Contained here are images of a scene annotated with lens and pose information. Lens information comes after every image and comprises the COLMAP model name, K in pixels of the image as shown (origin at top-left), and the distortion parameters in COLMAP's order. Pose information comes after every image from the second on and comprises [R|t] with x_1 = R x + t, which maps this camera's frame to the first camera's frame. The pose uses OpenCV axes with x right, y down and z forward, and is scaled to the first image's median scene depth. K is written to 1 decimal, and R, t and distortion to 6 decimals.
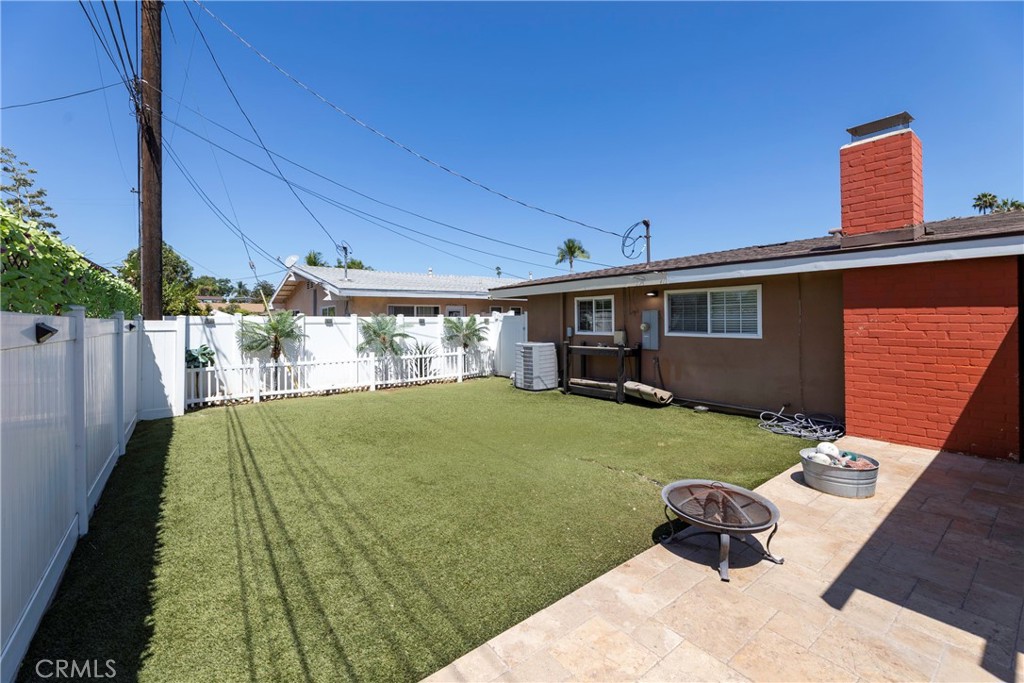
lens RADIAL K [[429.1, 0, 509.5], [0, 429.1, 314.8], [0, 0, 1]] dist [-0.001412, -0.000145]
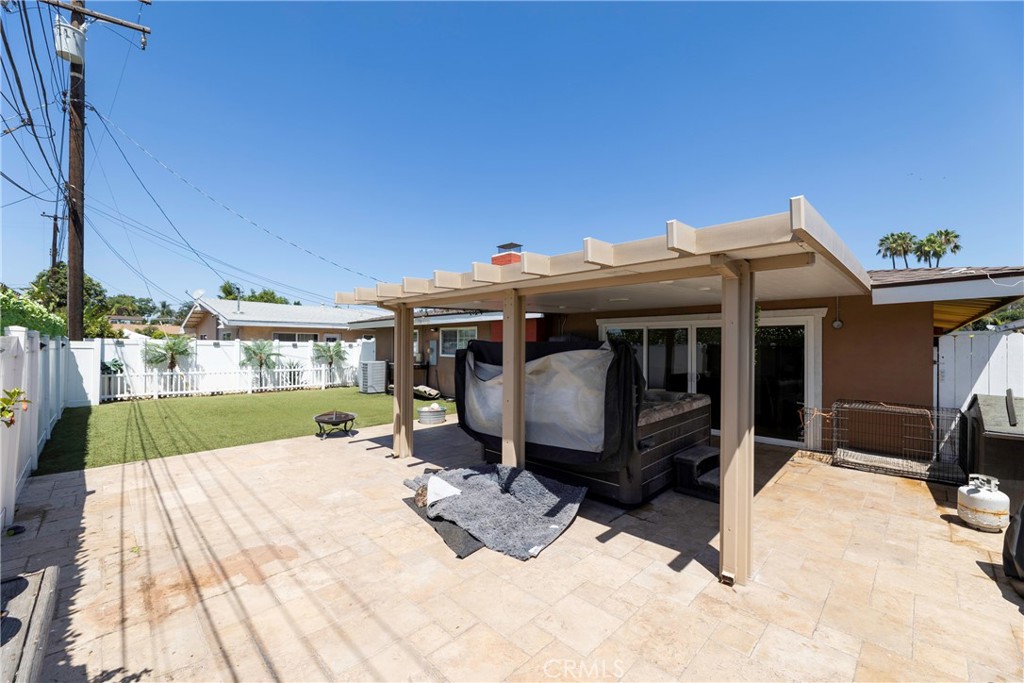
lens RADIAL K [[416.2, 0, 512.2], [0, 416.2, 344.0], [0, 0, 1]] dist [-0.000003, 0.000093]
pose [[0.990616, 0.015940, 0.135740, 0.384144], [-0.016640, 0.999853, 0.004022, -0.006607], [-0.135656, -0.006243, 0.990736, -0.520048]]
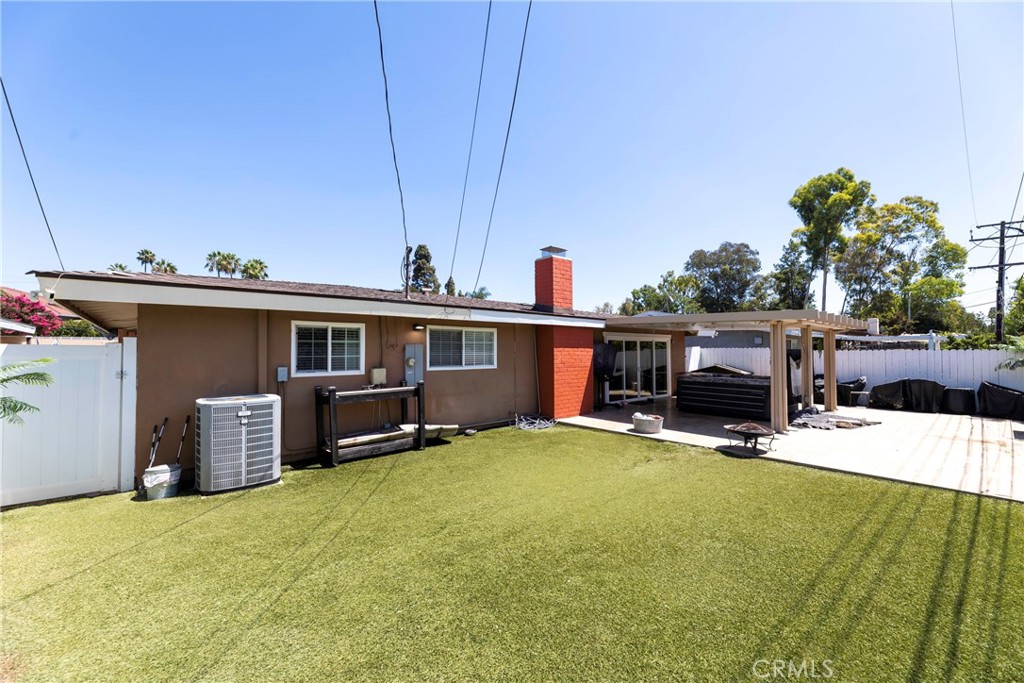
lens RADIAL K [[416.2, 0, 512.2], [0, 416.2, 344.0], [0, 0, 1]] dist [-0.000003, 0.000093]
pose [[-0.073316, 0.031702, 0.996805, -0.559033], [-0.003228, 0.999482, -0.032024, 0.015958], [-0.997304, -0.005566, -0.073176, 0.804137]]
